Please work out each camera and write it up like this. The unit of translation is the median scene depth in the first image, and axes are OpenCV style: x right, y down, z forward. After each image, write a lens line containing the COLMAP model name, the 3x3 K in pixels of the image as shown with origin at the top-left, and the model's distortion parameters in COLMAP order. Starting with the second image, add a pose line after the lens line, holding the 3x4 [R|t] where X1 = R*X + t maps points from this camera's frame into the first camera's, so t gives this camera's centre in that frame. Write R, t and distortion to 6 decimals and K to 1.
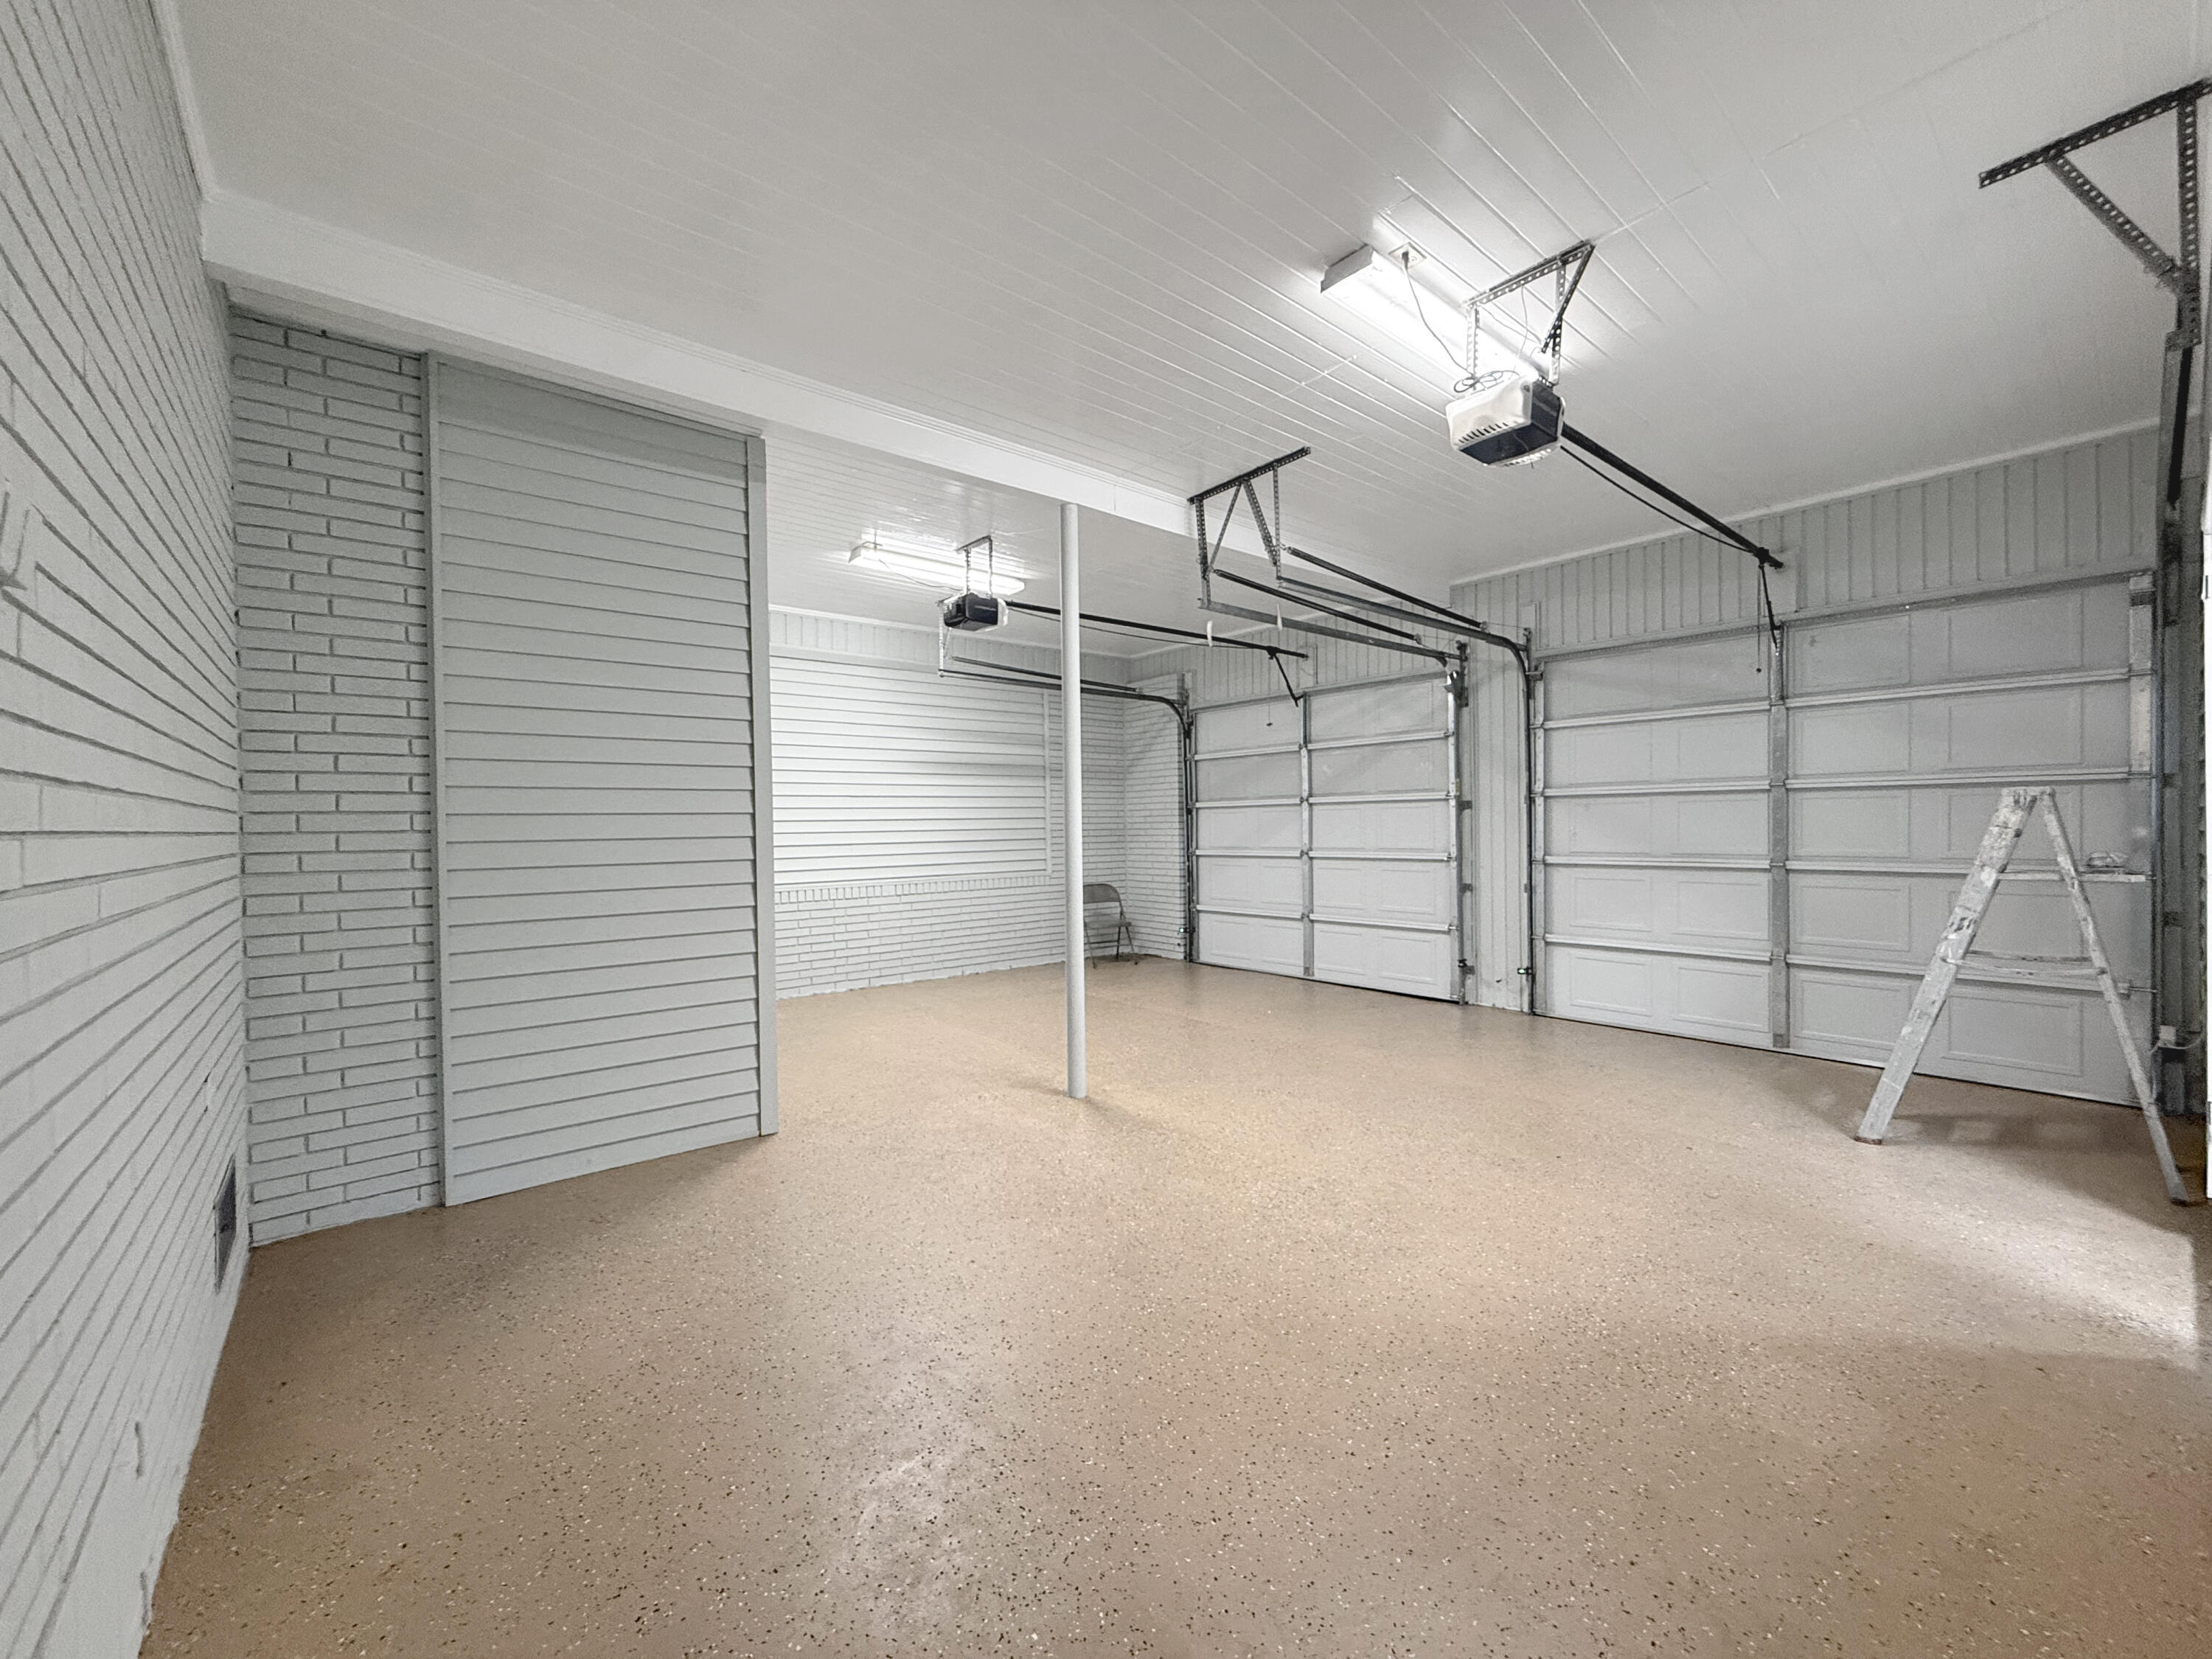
lens RADIAL K [[884.0, 0, 1099.7], [0, 884.0, 833.2], [0, 0, 1]] dist [0.000446, -0.000063]
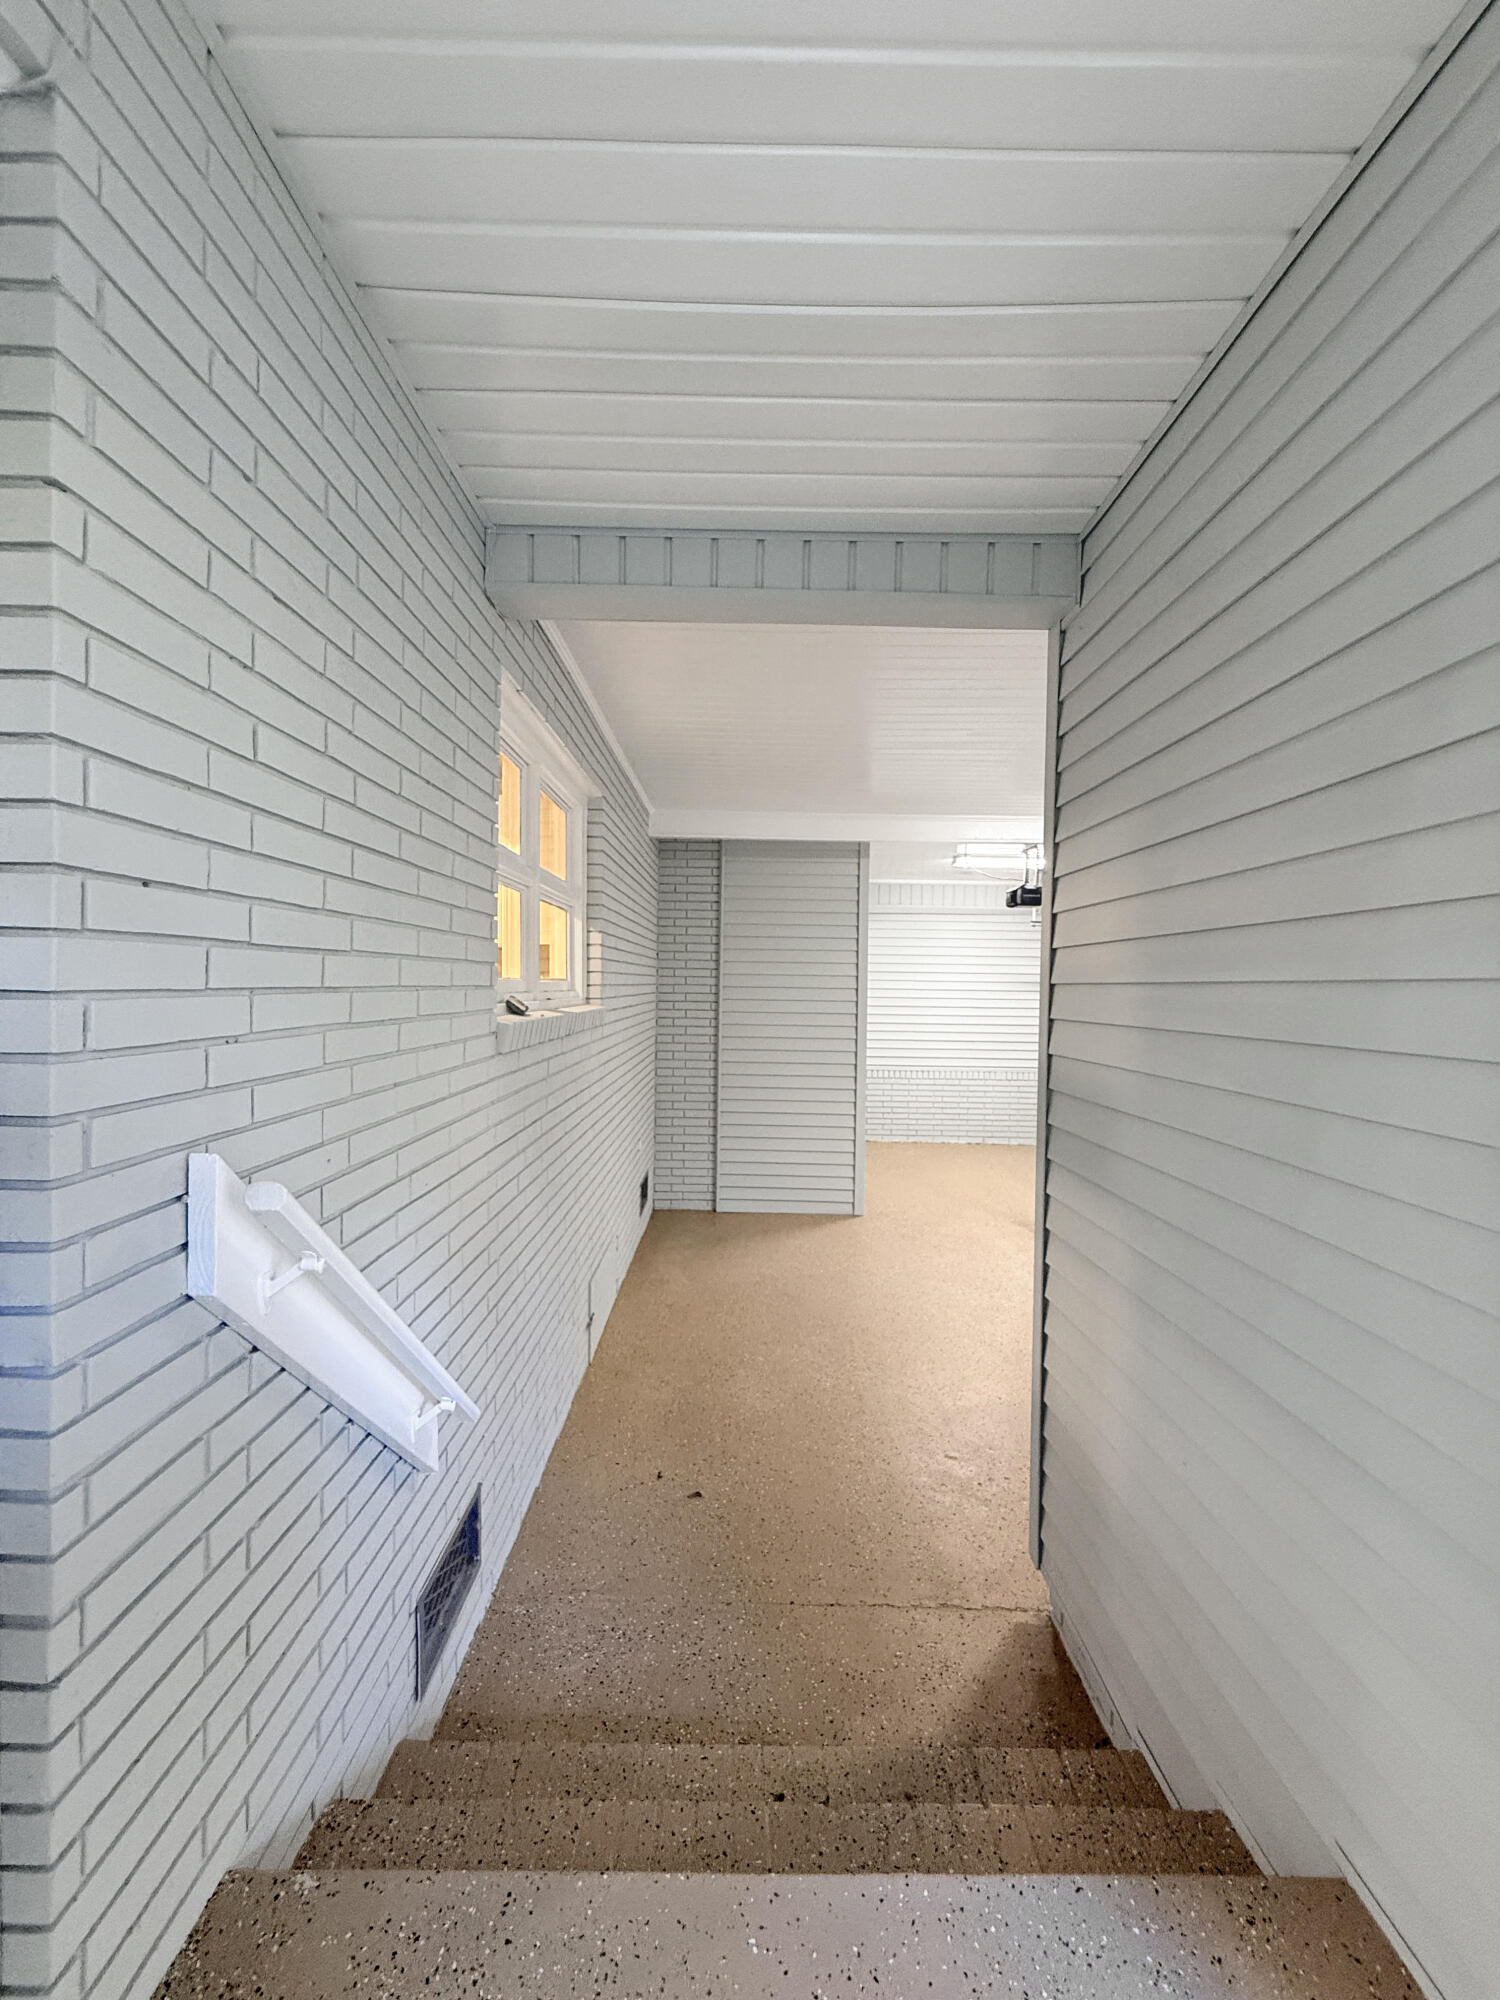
lens RADIAL K [[799.3, 0, 747.9], [0, 799.3, 994.0], [0, 0, 1]] dist [0.000446, -0.000063]
pose [[0.766943, 0.034540, -0.640785, 0.600691], [-0.033270, 0.999348, 0.014046, -0.159674], [0.640852, 0.010547, 0.767592, -0.507804]]
